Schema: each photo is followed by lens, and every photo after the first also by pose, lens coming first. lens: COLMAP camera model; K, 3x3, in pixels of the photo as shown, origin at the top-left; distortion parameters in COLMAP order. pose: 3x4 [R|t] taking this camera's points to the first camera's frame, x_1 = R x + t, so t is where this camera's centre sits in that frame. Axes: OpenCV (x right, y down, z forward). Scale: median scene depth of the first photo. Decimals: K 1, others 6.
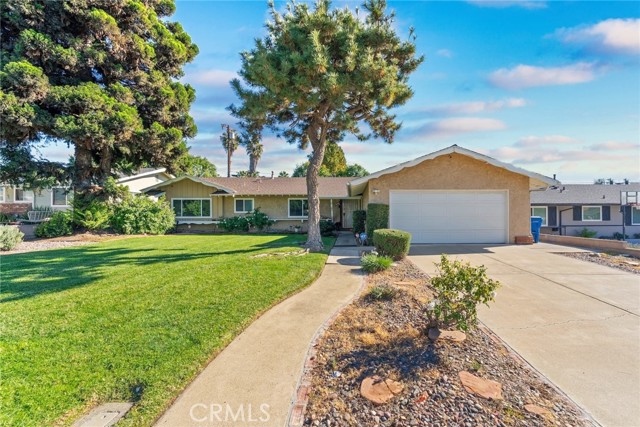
lens RADIAL K [[261.6, 0, 319.4], [0, 261.6, 209.1], [0, 0, 1]] dist [-0.000186, -0.000090]
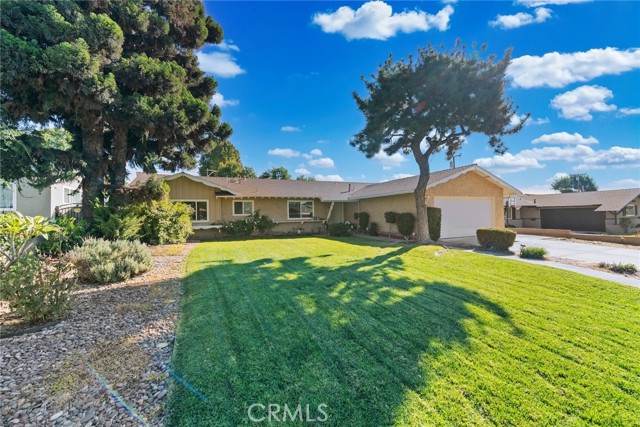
lens RADIAL K [[261.6, 0, 319.4], [0, 261.6, 209.1], [0, 0, 1]] dist [-0.000186, -0.000090]
pose [[0.907690, -0.004917, 0.419614, -0.443716], [0.006535, 0.999976, -0.002419, -0.005594], [-0.419591, 0.004938, 0.907700, 0.036578]]
